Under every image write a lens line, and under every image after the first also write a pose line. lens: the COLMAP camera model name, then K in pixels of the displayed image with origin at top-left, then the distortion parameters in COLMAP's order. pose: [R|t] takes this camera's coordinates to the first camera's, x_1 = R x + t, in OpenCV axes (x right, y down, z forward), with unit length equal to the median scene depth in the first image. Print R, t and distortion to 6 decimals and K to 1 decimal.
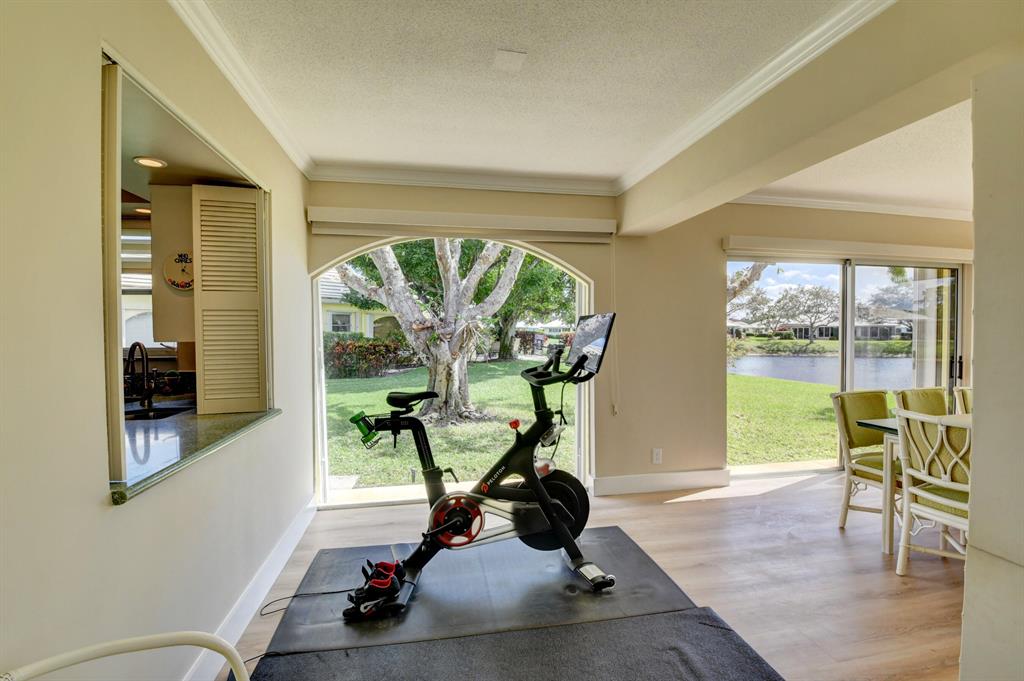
lens RADIAL K [[452.0, 0, 507.5], [0, 452.0, 341.2], [0, 0, 1]] dist [0.000174, -0.013250]
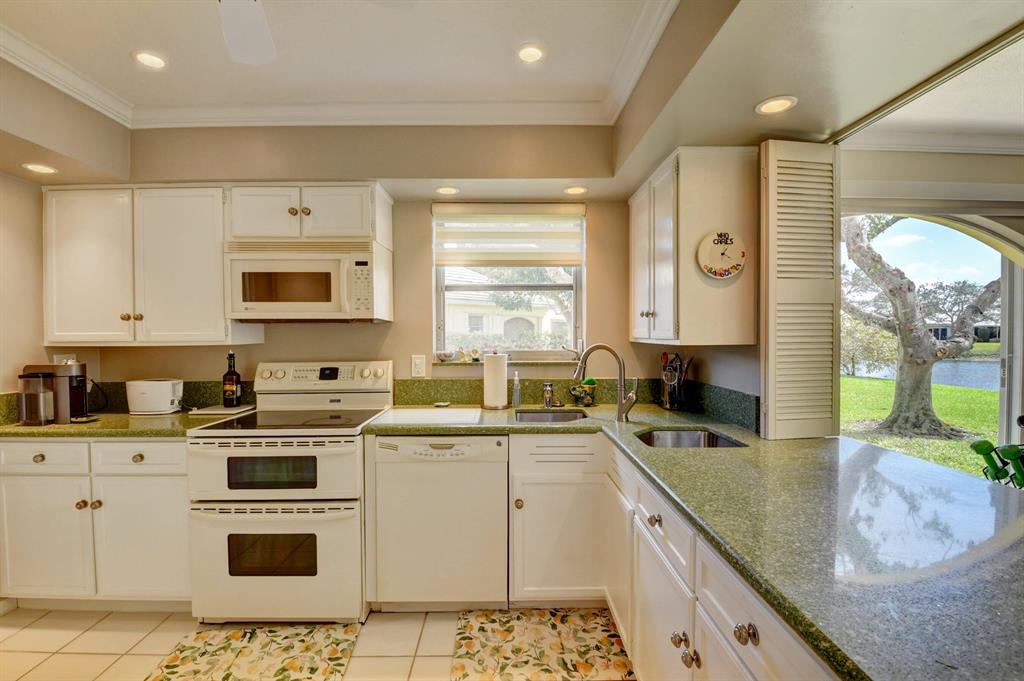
lens RADIAL K [[452.0, 0, 495.7], [0, 452.0, 346.5], [0, 0, 1]] dist [0.000174, -0.013250]
pose [[0.983137, 0.003714, -0.182832, -0.522539], [-0.002201, 0.999962, 0.008477, -0.000703], [0.182857, -0.007932, 0.983108, 0.079777]]
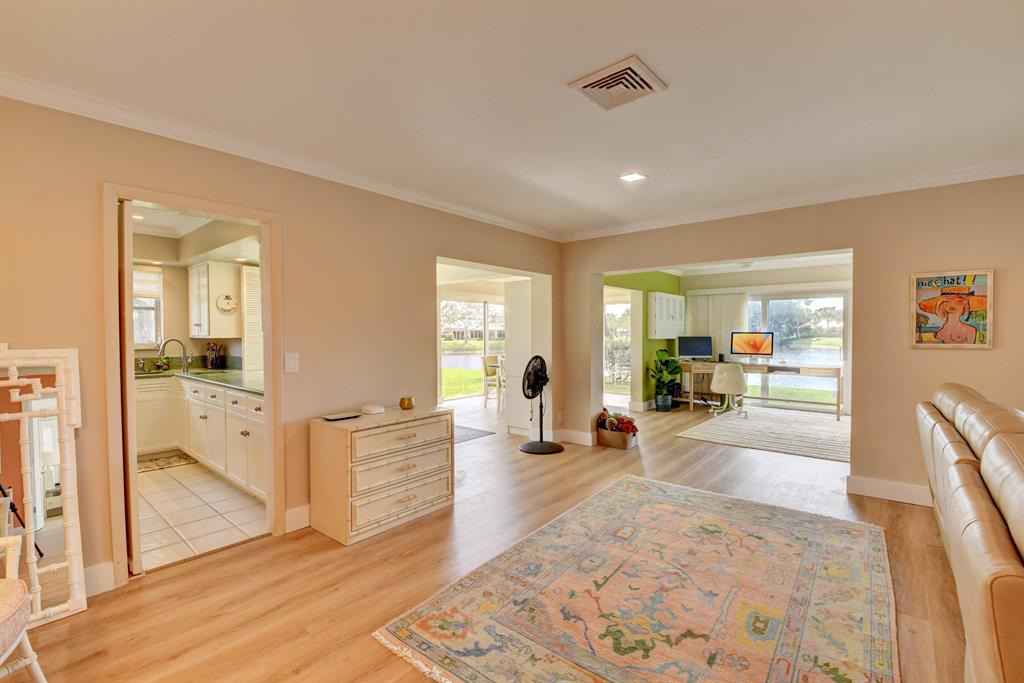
lens RADIAL K [[452.0, 0, 505.3], [0, 452.0, 339.1], [0, 0, 1]] dist [0.000174, -0.013250]
pose [[0.776343, -0.008523, 0.630252, -0.561882], [0.015383, 0.999867, -0.005427, 0.020819], [-0.630122, 0.013909, 0.776371, -0.770605]]
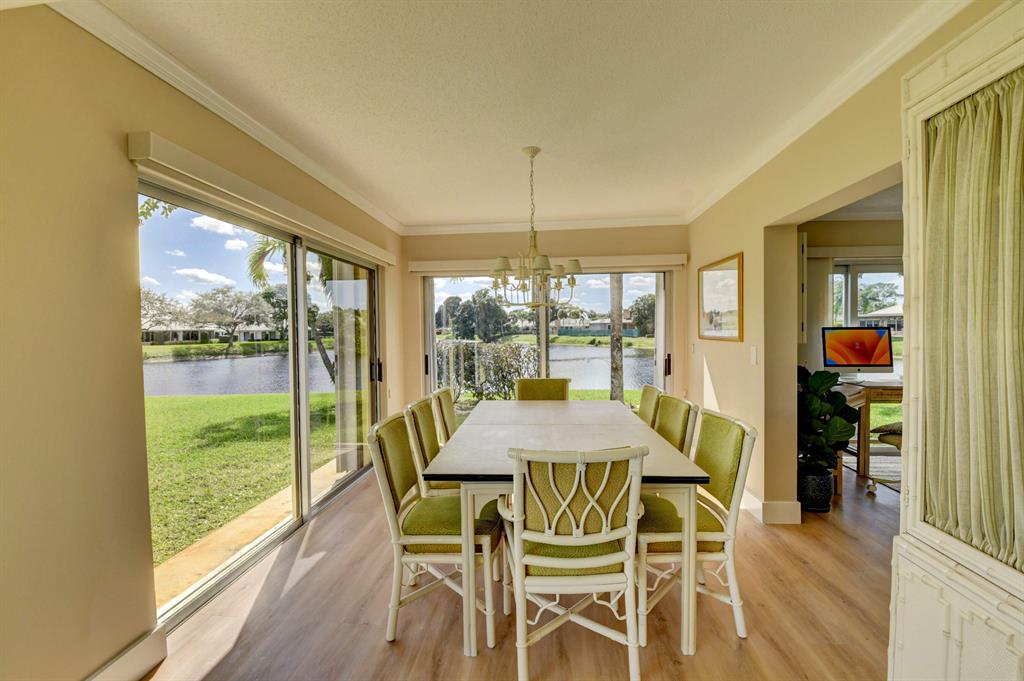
lens RADIAL K [[452.0, 0, 506.5], [0, 452.0, 336.0], [0, 0, 1]] dist [0.000174, -0.013250]
pose [[0.266180, -0.013293, 0.963832, 0.119935], [0.033671, 0.999423, 0.004485, -0.011381], [-0.963335, 0.031259, 0.266474, 0.446425]]
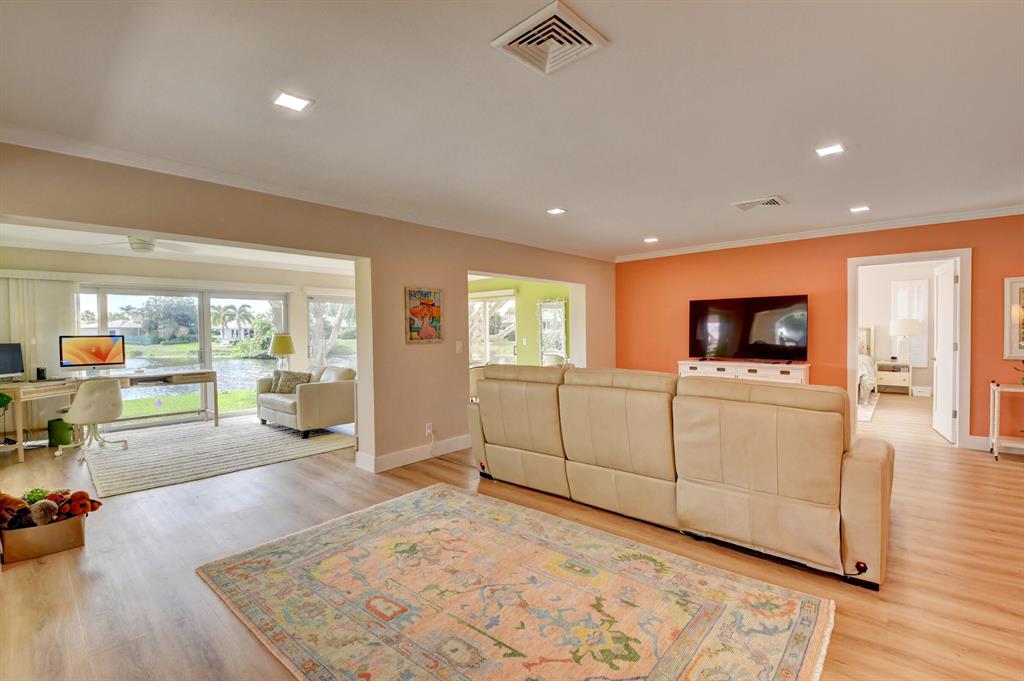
lens RADIAL K [[452.0, 0, 507.5], [0, 452.0, 340.3], [0, 0, 1]] dist [0.000174, -0.013250]
pose [[-0.607448, -0.008415, 0.794315, -0.468454], [0.033111, 0.998807, 0.035903, 0.006293], [-0.793669, 0.048109, -0.606444, -0.187152]]
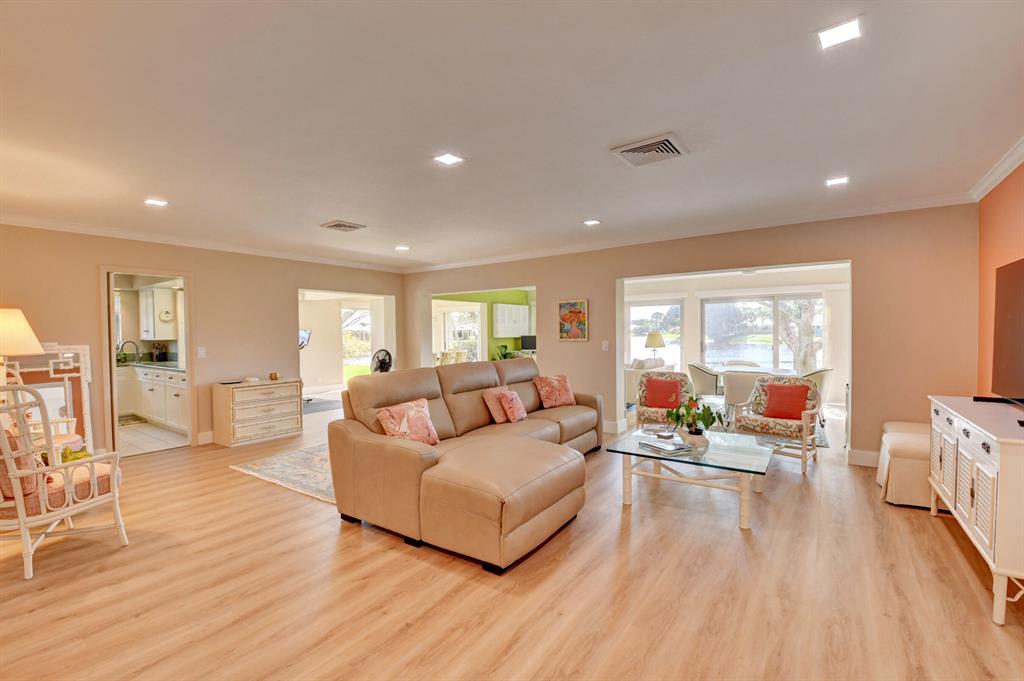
lens RADIAL K [[452.0, 0, 504.4], [0, 452.0, 338.7], [0, 0, 1]] dist [0.000174, -0.013250]
pose [[0.724422, -0.016043, 0.689170, -0.633753], [0.026232, 0.999647, -0.004304, 0.036318], [-0.688858, 0.021196, 0.724587, -1.514730]]
